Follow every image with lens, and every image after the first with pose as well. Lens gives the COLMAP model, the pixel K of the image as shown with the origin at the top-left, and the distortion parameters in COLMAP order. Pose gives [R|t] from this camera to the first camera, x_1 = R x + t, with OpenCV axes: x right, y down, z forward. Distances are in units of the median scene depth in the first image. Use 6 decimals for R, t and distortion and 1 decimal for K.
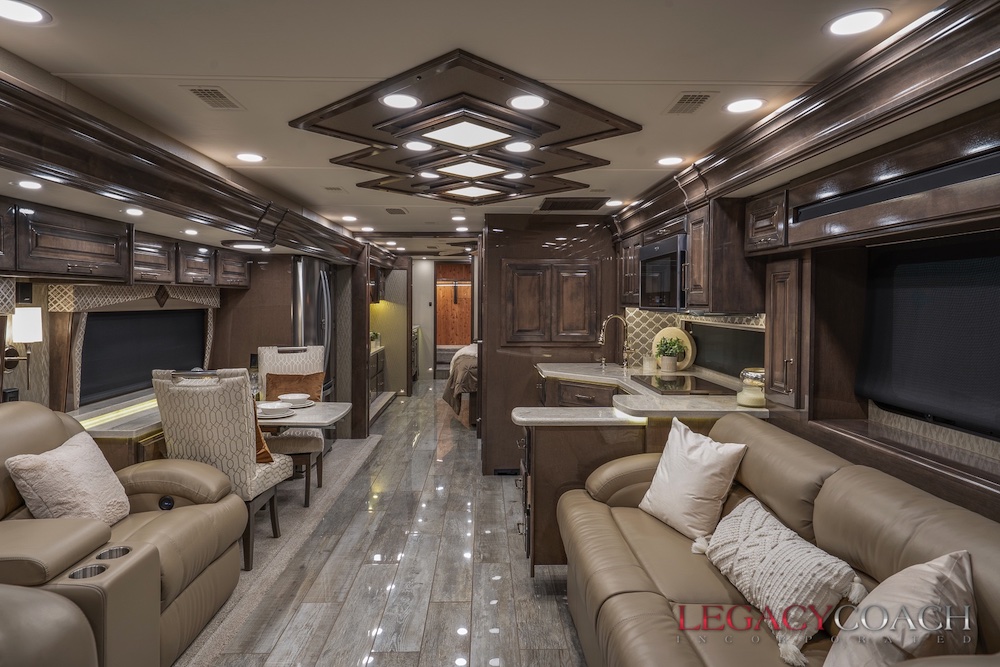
lens RADIAL K [[575.7, 0, 498.1], [0, 575.7, 306.4], [0, 0, 1]] dist [0.011854, -0.000854]
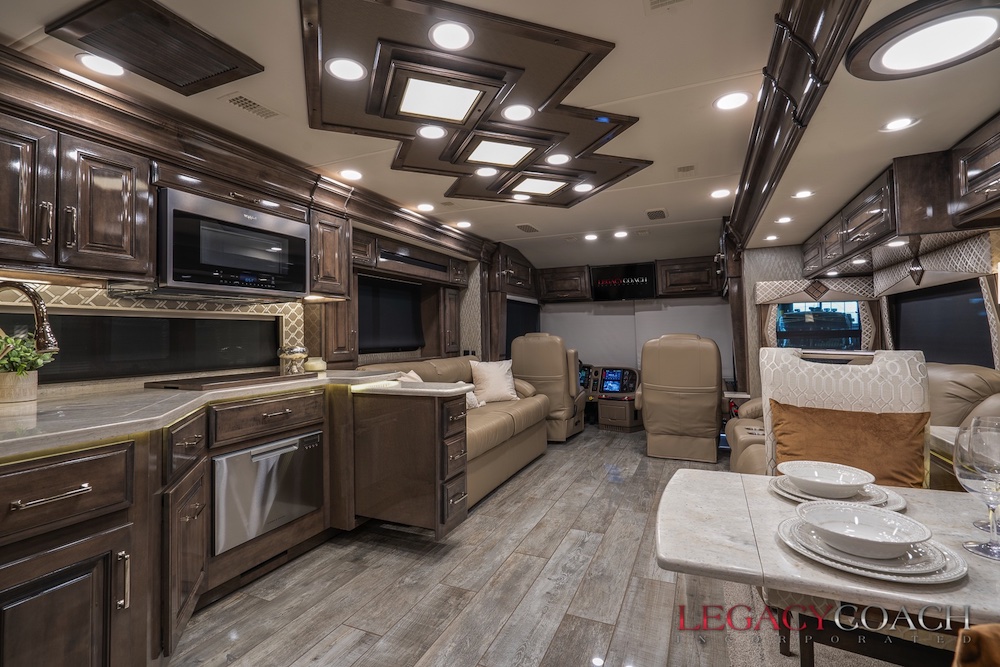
lens RADIAL K [[462.4, 0, 498.9], [0, 462.4, 325.9], [0, 0, 1]] dist [-0.000450, 0.000625]
pose [[-0.900381, 0.018624, 0.434703, -0.382455], [0.016067, 0.999825, -0.009557, 0.078673], [-0.434805, -0.001621, -0.900523, 1.669600]]
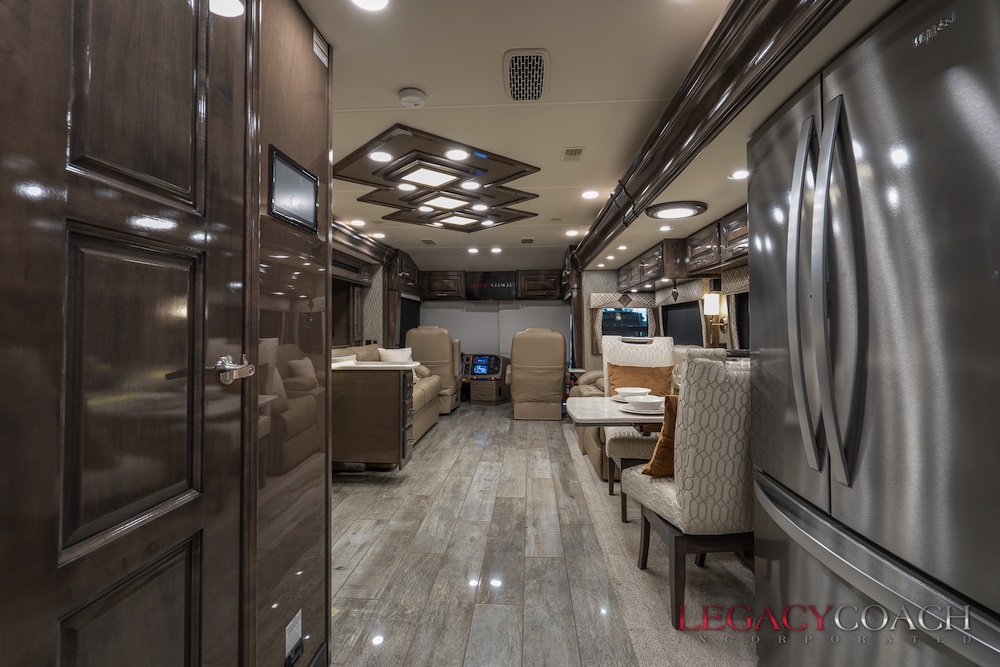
lens RADIAL K [[470.3, 0, 498.3], [0, 470.3, 328.2], [0, 0, 1]] dist [-0.001146, 0.000108]
pose [[-0.995528, 0.000248, 0.094467, -0.287123], [0.001512, 0.999910, 0.013314, 0.073949], [-0.094455, 0.013397, -0.995439, 2.110244]]
